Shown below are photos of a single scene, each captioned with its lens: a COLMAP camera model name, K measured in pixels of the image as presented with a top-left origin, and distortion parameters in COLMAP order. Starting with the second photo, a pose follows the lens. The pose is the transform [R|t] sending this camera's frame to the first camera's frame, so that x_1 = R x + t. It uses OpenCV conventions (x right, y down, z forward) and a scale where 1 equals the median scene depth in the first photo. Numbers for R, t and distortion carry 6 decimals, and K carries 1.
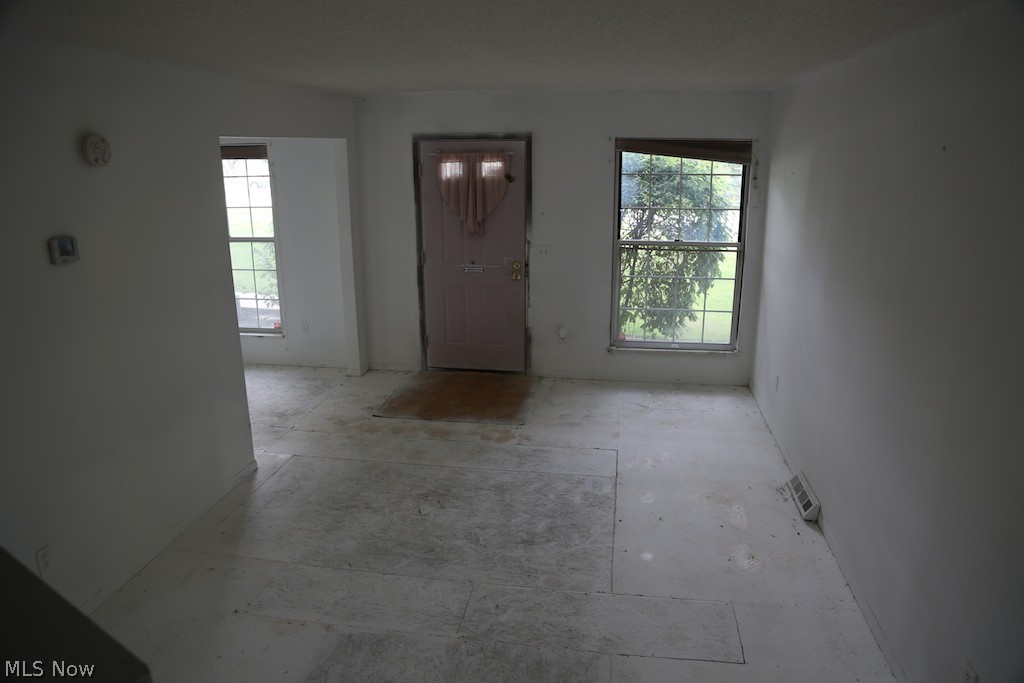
lens RADIAL K [[685.1, 0, 512.0], [0, 685.1, 341.5], [0, 0, 1]] dist [0.002888, -0.000292]
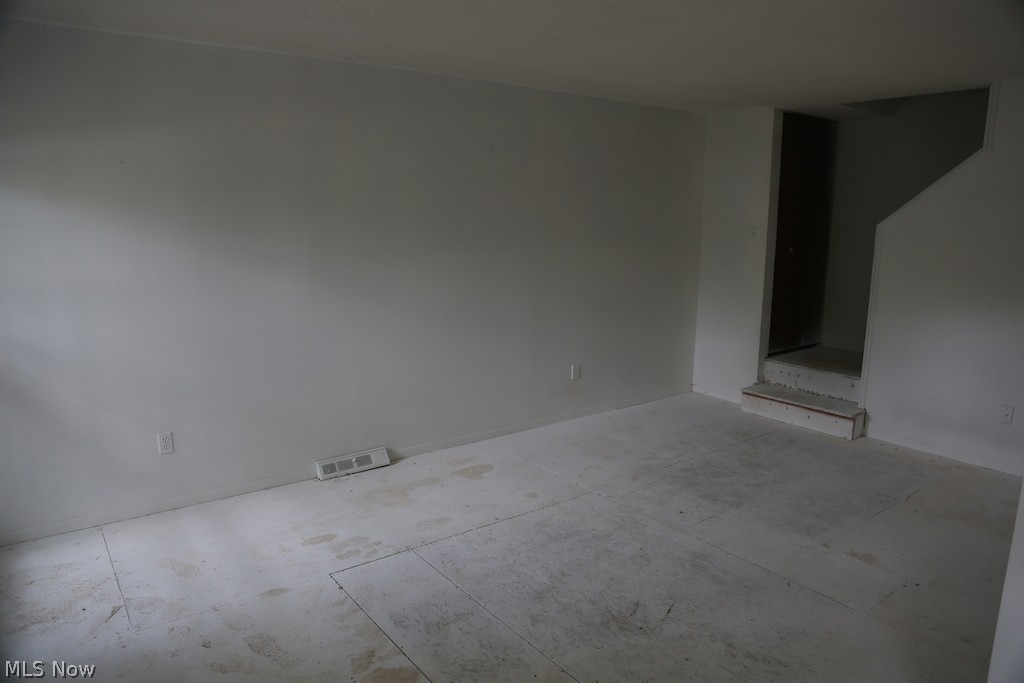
lens RADIAL K [[685.1, 0, 512.0], [0, 685.1, 341.5], [0, 0, 1]] dist [0.002888, -0.000292]
pose [[-0.712763, -0.131416, 0.688984, -0.395329], [0.185412, 0.912048, 0.365775, -0.254051], [-0.676455, 0.388457, -0.625708, 1.202088]]
